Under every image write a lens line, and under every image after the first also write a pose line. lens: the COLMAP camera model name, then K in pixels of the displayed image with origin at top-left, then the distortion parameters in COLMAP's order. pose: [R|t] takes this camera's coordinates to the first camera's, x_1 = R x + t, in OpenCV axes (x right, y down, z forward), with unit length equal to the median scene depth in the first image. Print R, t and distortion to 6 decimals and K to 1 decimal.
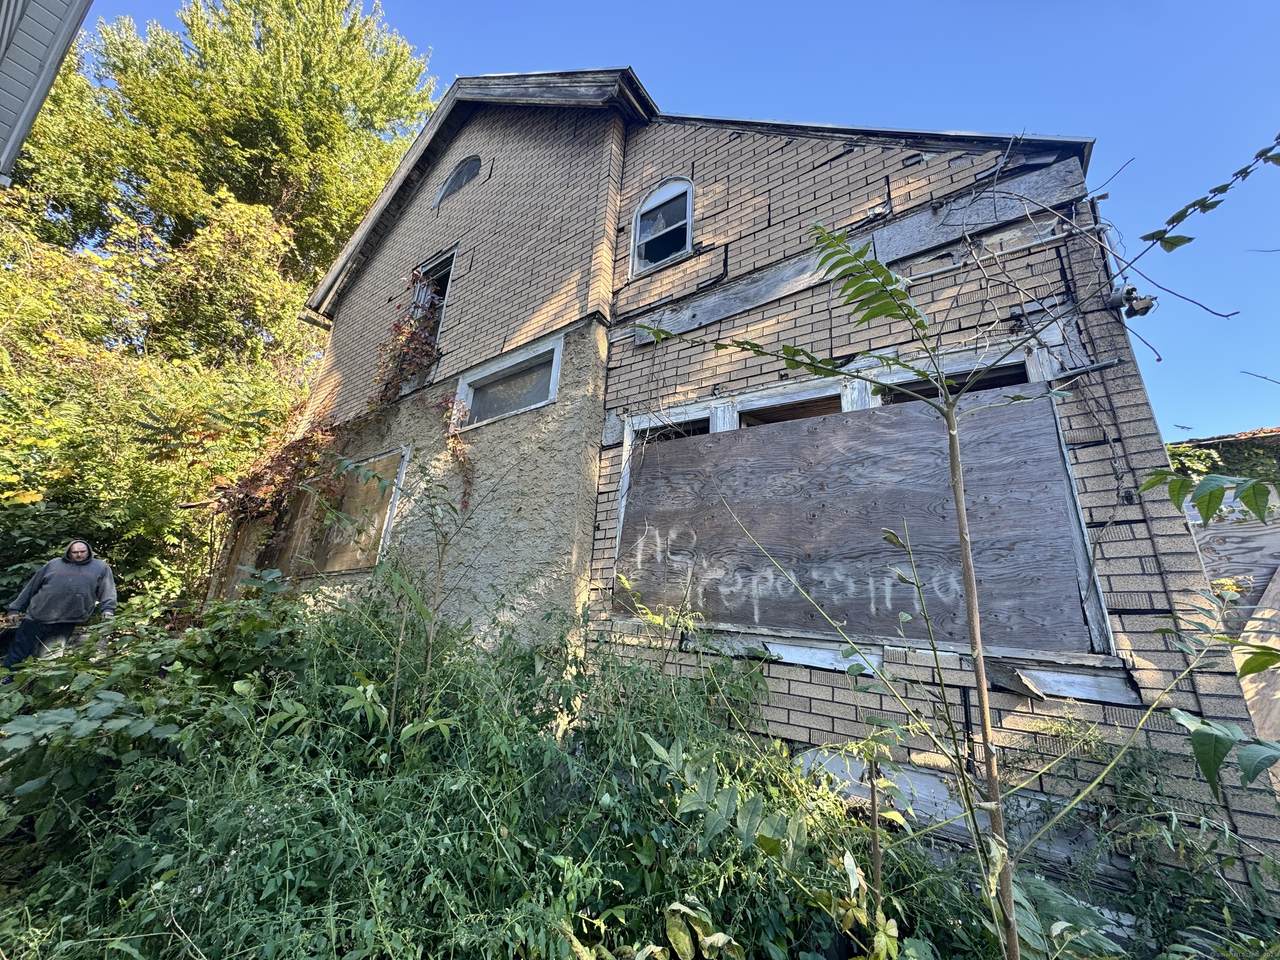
lens RADIAL K [[515.4, 0, 644.0], [0, 515.4, 480.4], [0, 0, 1]] dist [-0.002955, -0.000018]
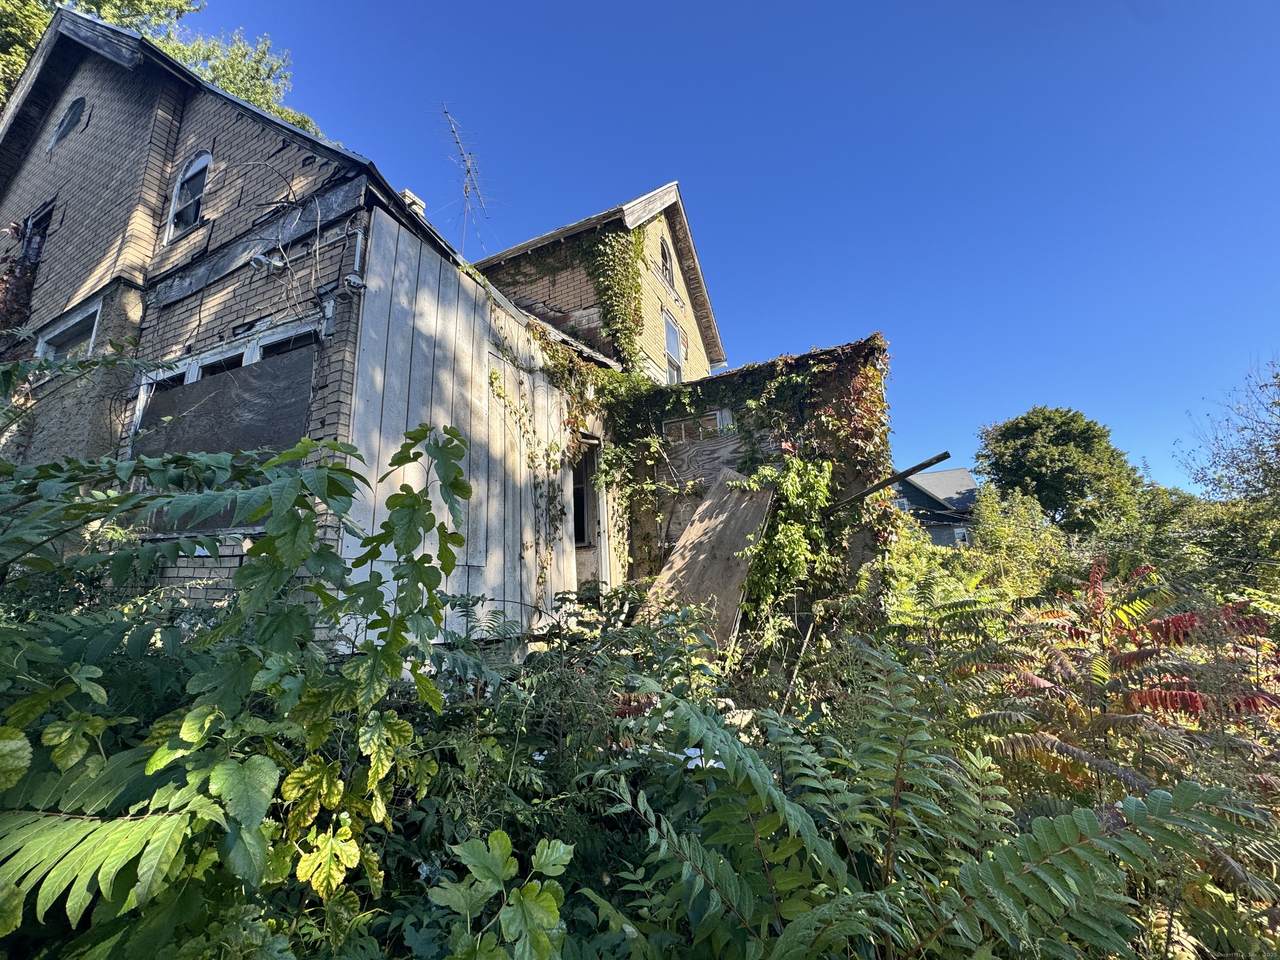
lens RADIAL K [[515.4, 0, 637.7], [0, 515.4, 480.7], [0, 0, 1]] dist [-0.002955, -0.000018]
pose [[0.978884, -0.063178, 0.194411, 0.754808], [0.043927, 0.993836, 0.101786, 0.045908], [-0.199643, -0.091097, 0.975625, -0.343265]]
